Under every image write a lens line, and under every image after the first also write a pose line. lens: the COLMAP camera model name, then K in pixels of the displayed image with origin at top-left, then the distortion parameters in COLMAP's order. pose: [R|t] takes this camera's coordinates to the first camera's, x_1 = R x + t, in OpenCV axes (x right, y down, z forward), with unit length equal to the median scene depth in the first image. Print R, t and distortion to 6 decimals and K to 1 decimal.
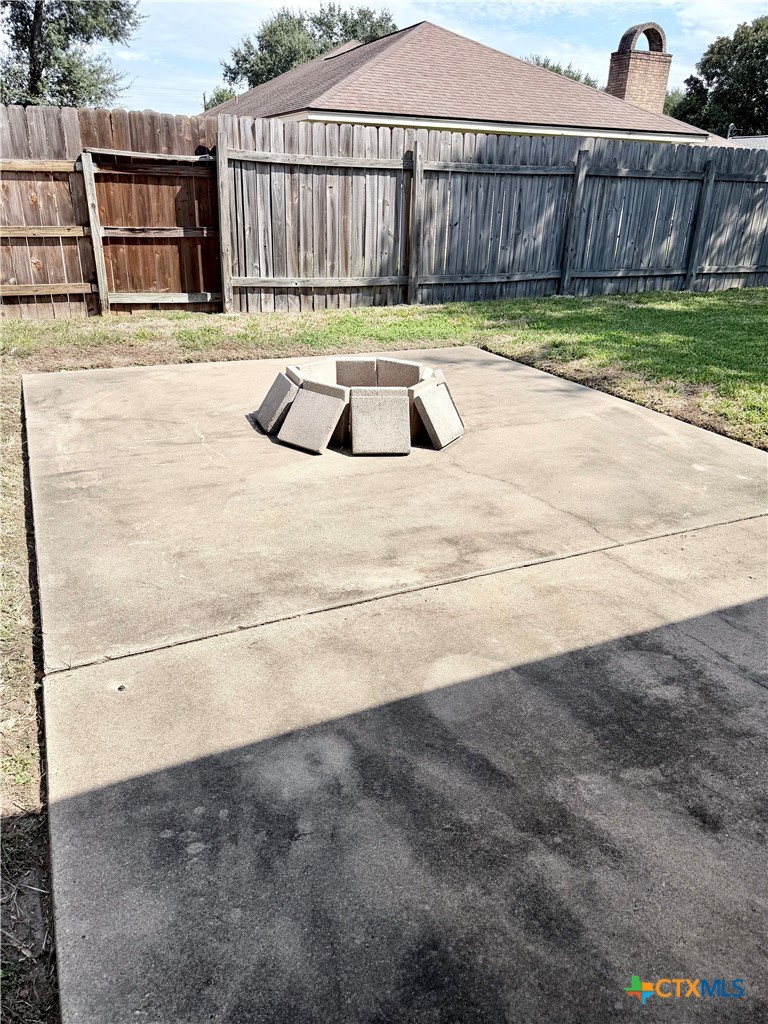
lens RADIAL K [[735.1, 0, 383.9], [0, 735.1, 510.2], [0, 0, 1]] dist [0.008210, -0.009372]
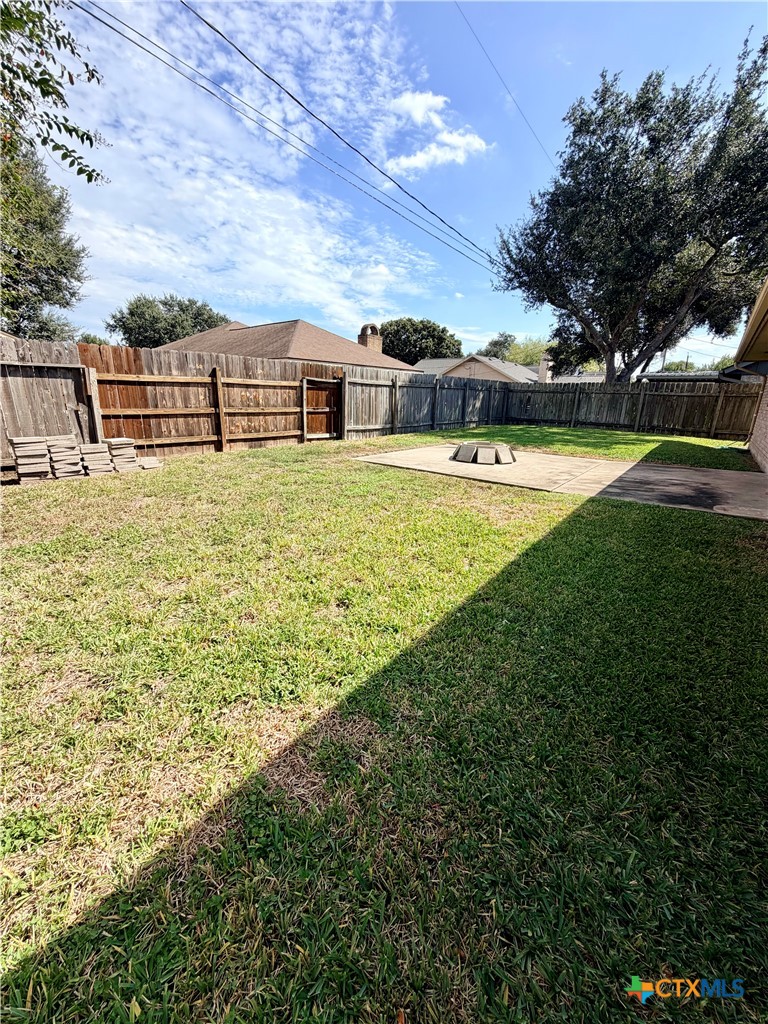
lens RADIAL K [[416.3, 0, 382.1], [0, 416.3, 516.0], [0, 0, 1]] dist [0.005306, -0.000453]
pose [[0.889531, -0.133421, 0.436959, -0.749418], [0.186207, 0.979243, -0.080064, 0.117813], [-0.417207, 0.152585, 0.895911, -0.272079]]
